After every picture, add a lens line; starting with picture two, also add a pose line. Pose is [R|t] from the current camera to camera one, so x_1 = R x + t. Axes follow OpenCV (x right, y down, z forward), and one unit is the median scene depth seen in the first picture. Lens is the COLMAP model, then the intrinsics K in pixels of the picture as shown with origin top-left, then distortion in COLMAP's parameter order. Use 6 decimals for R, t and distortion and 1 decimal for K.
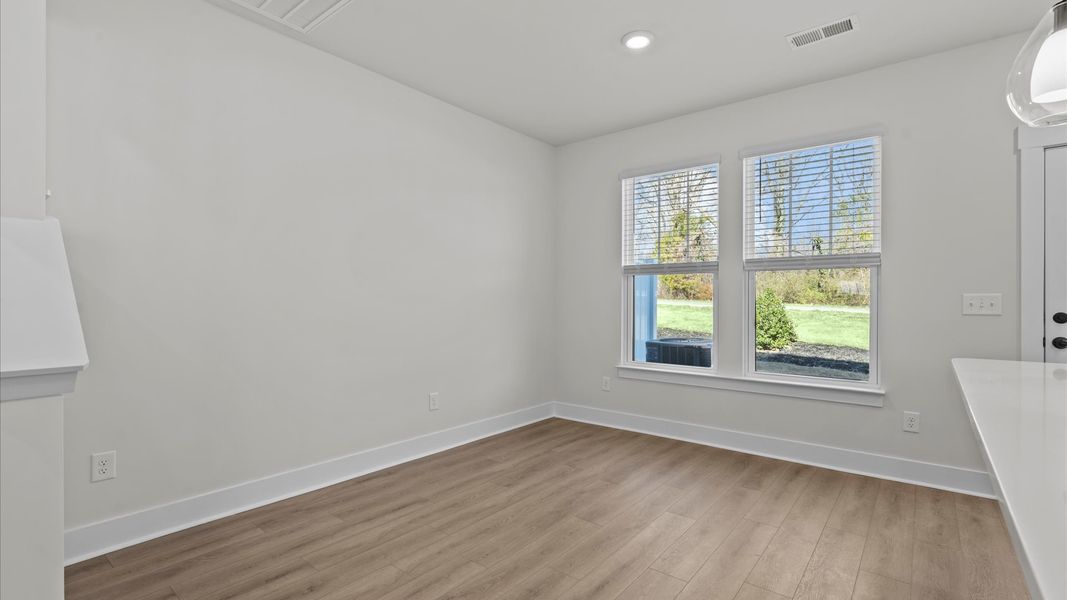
lens RADIAL K [[483.1, 0, 533.5], [0, 483.1, 300.0], [0, 0, 1]] dist [-0.001635, 0.000052]
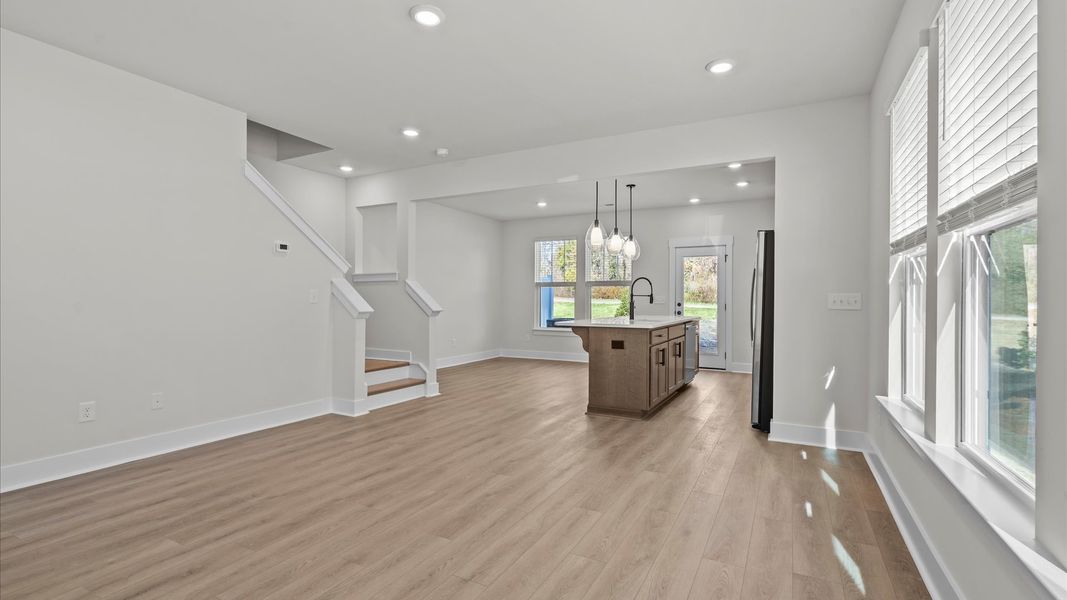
lens RADIAL K [[478.6, 0, 533.5], [0, 478.6, 300.0], [0, 0, 1]] dist [-0.007939, 0.000153]
pose [[0.981268, -0.001147, 0.192644, -0.275454], [0.000309, 0.999990, 0.004380, -0.000221], [-0.192648, -0.004238, 0.981259, -1.281637]]
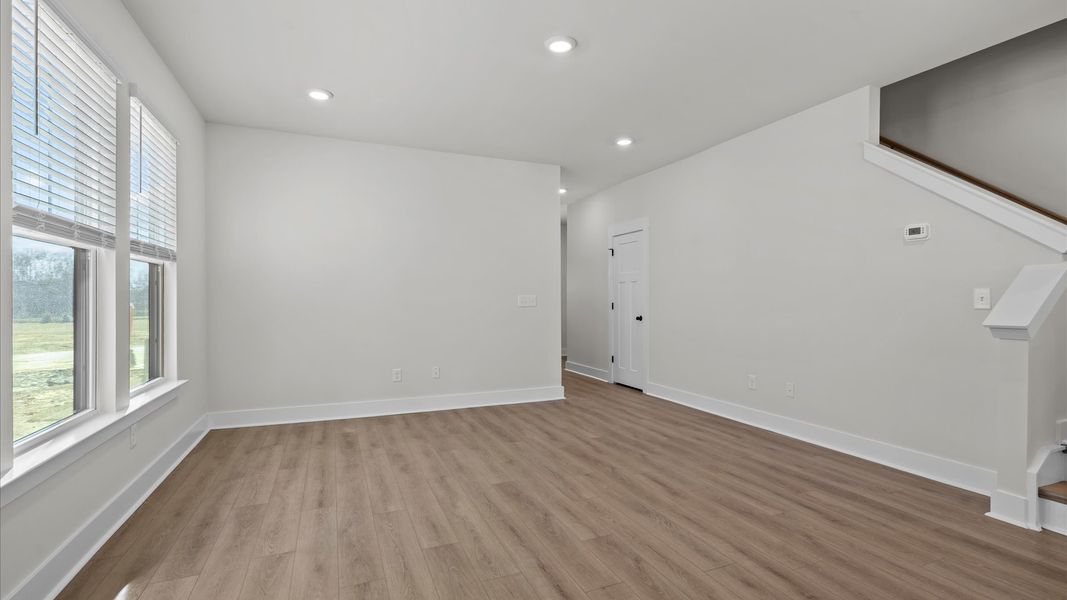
lens RADIAL K [[484.6, 0, 533.5], [0, 484.6, 300.0], [0, 0, 1]] dist [-0.003857, 0.000108]
pose [[-0.467283, -0.006282, -0.884085, 0.431040], [-0.001183, 0.999978, -0.006480, 0.006085], [0.884107, -0.001982, -0.467281, -0.212294]]
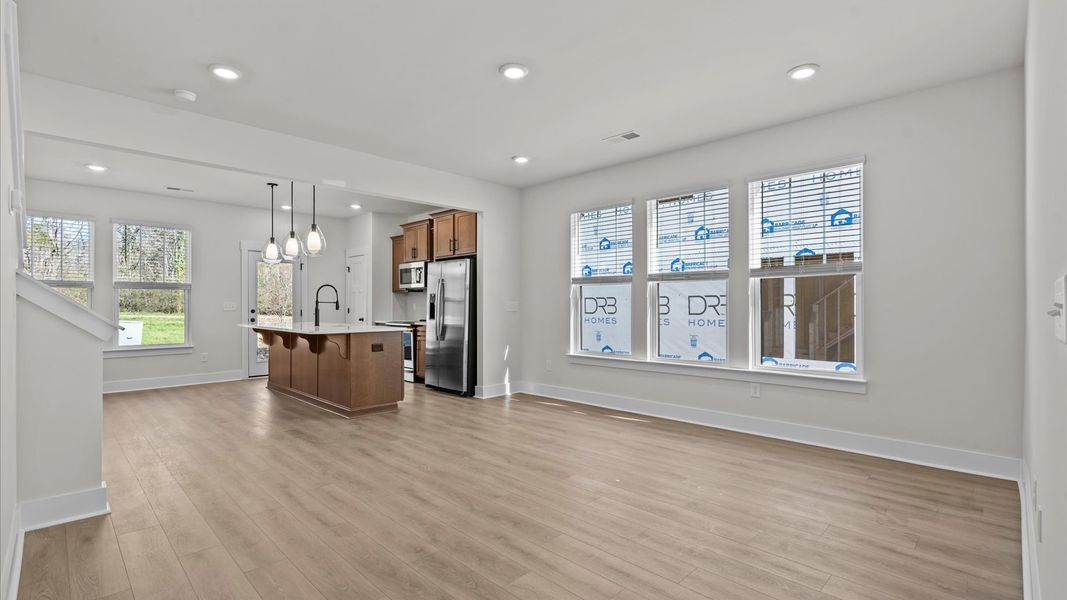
lens RADIAL K [[484.6, 0, 533.5], [0, 484.6, 300.0], [0, 0, 1]] dist [-0.003857, 0.000108]
pose [[0.098731, 0.006730, 0.995091, -1.163424], [-0.000323, 0.999977, -0.006731, -0.004475], [-0.995114, 0.000343, 0.098731, -0.668619]]
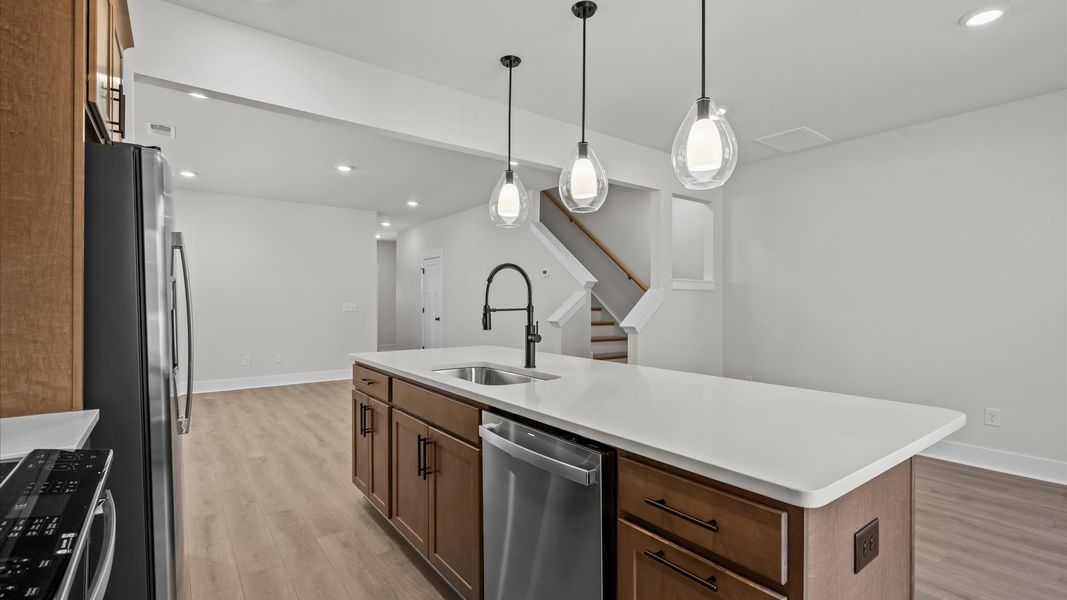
lens RADIAL K [[483.1, 0, 533.5], [0, 483.1, 300.0], [0, 0, 1]] dist [-0.001635, 0.000052]
pose [[-0.241368, -0.008509, -0.970396, 0.966838], [0.000059, 0.999961, -0.008783, -0.013505], [0.970434, -0.002177, -0.241358, 0.351373]]
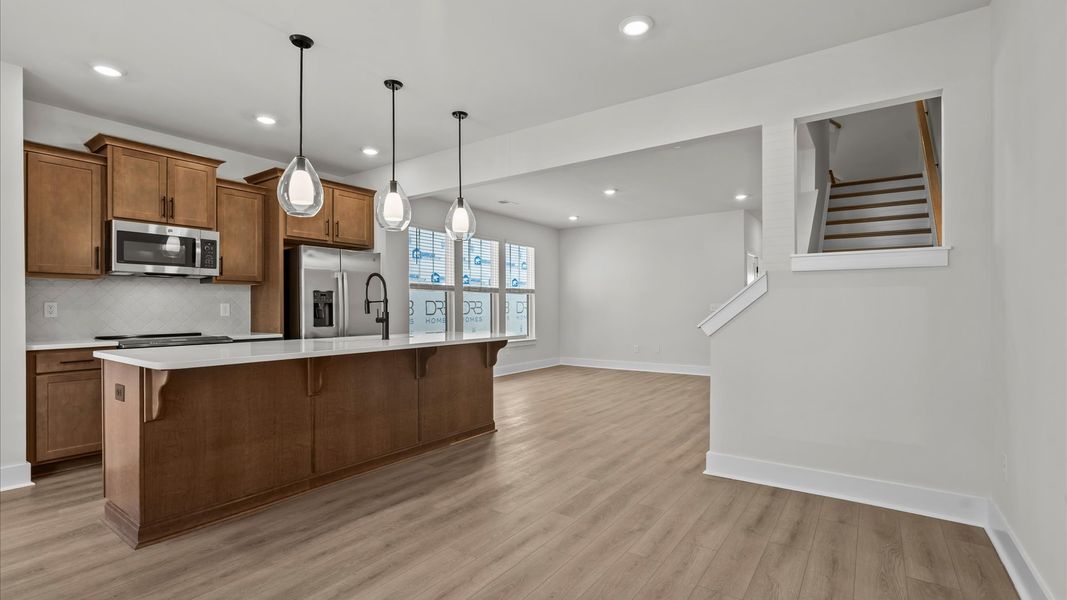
lens RADIAL K [[484.6, 0, 533.5], [0, 484.6, 300.0], [0, 0, 1]] dist [-0.003857, 0.000108]
pose [[-0.997387, -0.003324, -0.072161, 0.111509], [-0.001969, 0.999821, -0.018841, 0.006931], [0.072210, -0.018650, -0.997215, 1.199145]]
